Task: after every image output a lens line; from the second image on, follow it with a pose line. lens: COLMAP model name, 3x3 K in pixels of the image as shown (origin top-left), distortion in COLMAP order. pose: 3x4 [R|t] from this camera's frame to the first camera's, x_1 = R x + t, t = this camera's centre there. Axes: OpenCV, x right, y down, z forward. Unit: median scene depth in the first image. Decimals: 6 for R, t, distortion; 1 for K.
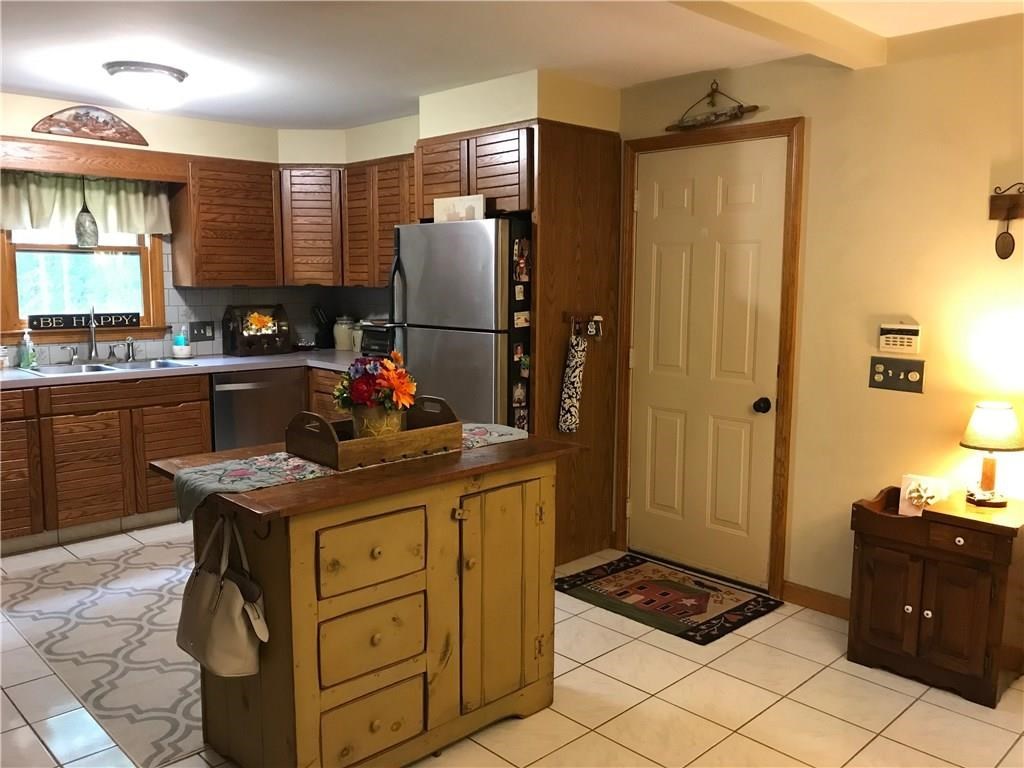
lens RADIAL K [[844.2, 0, 516.0], [0, 844.2, 383.0], [0, 0, 1]] dist [0.011810, 0.001152]
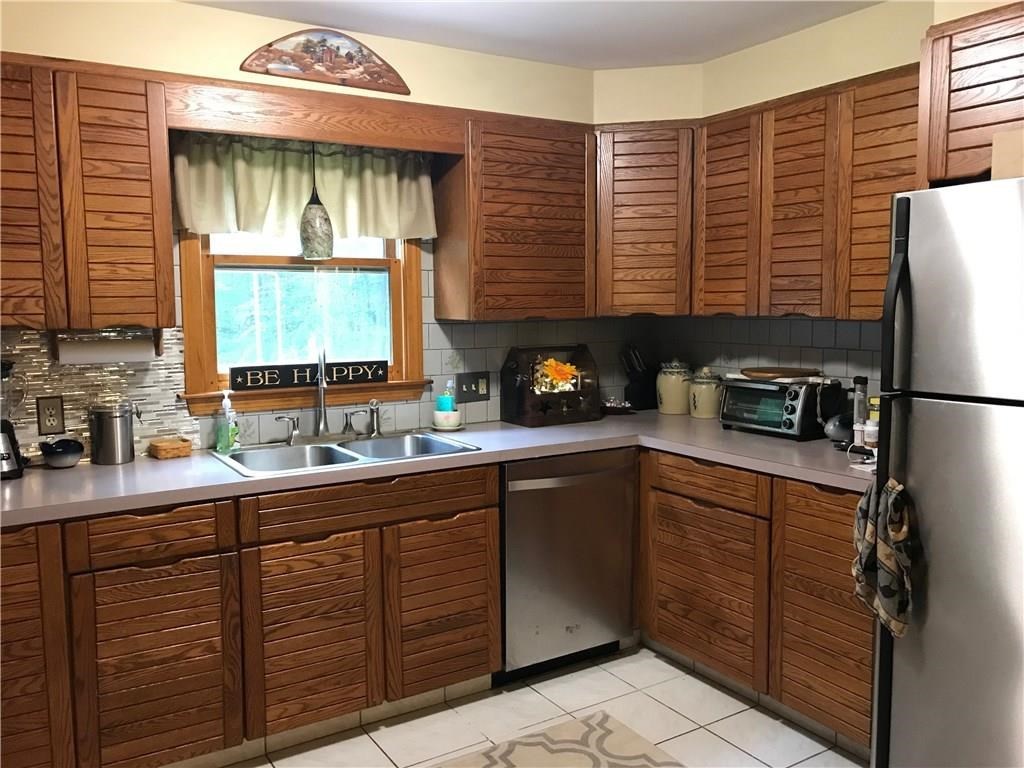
lens RADIAL K [[844.2, 0, 509.3], [0, 844.2, 384.8], [0, 0, 1]] dist [0.011810, 0.001152]
pose [[0.976210, 0.007493, -0.216697, -0.219475], [-0.013467, 0.999568, -0.026107, -0.050182], [0.216407, 0.028405, 0.975890, 0.401691]]
